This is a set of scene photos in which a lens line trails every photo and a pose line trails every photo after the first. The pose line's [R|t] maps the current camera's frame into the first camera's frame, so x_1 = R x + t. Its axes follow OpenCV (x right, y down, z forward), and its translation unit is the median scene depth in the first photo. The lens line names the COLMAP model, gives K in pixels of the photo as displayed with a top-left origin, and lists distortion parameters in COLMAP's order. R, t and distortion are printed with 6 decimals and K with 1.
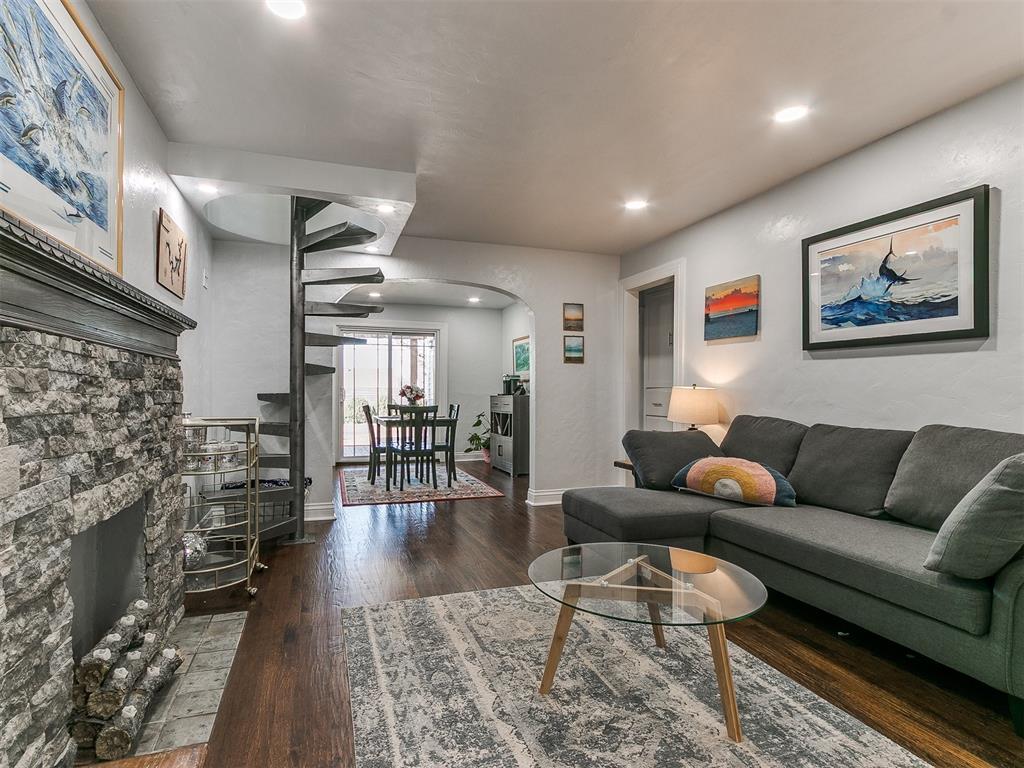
lens RADIAL K [[532.4, 0, 506.5], [0, 532.4, 388.0], [0, 0, 1]] dist [0.005684, -0.002160]
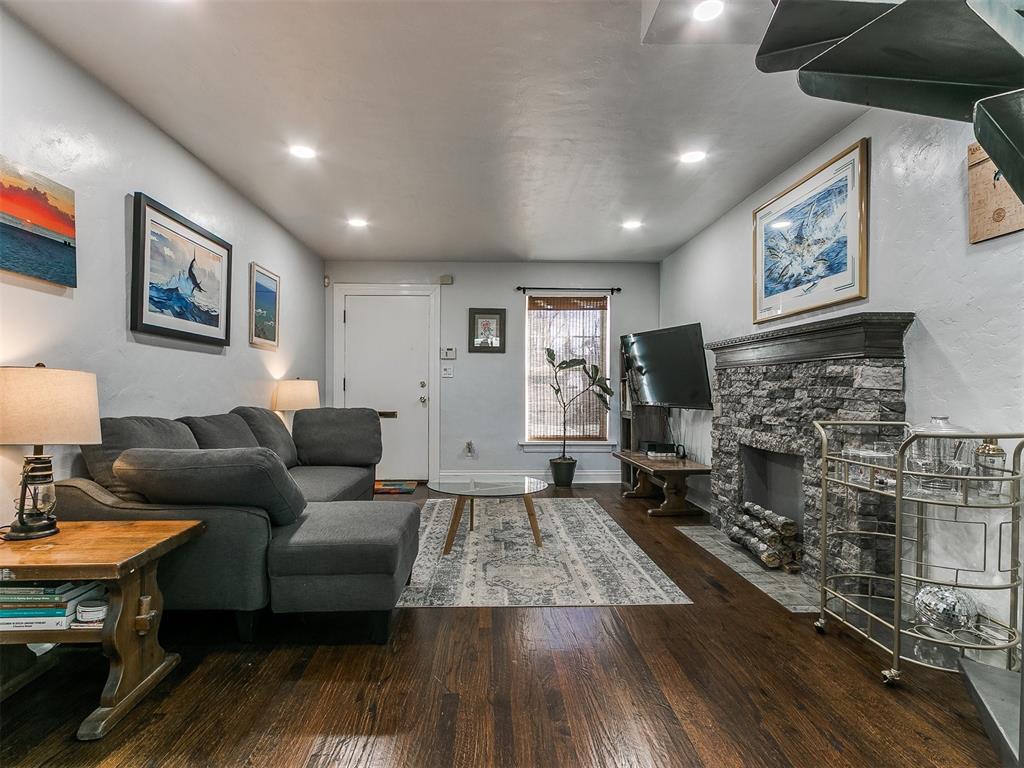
lens RADIAL K [[532.4, 0, 493.4], [0, 532.4, 395.4], [0, 0, 1]] dist [0.005684, -0.002160]
pose [[-0.946054, -0.012677, 0.323760, -0.251436], [-0.010566, 0.999910, 0.008279, 0.017726], [-0.323836, 0.004412, -0.946103, 1.895668]]
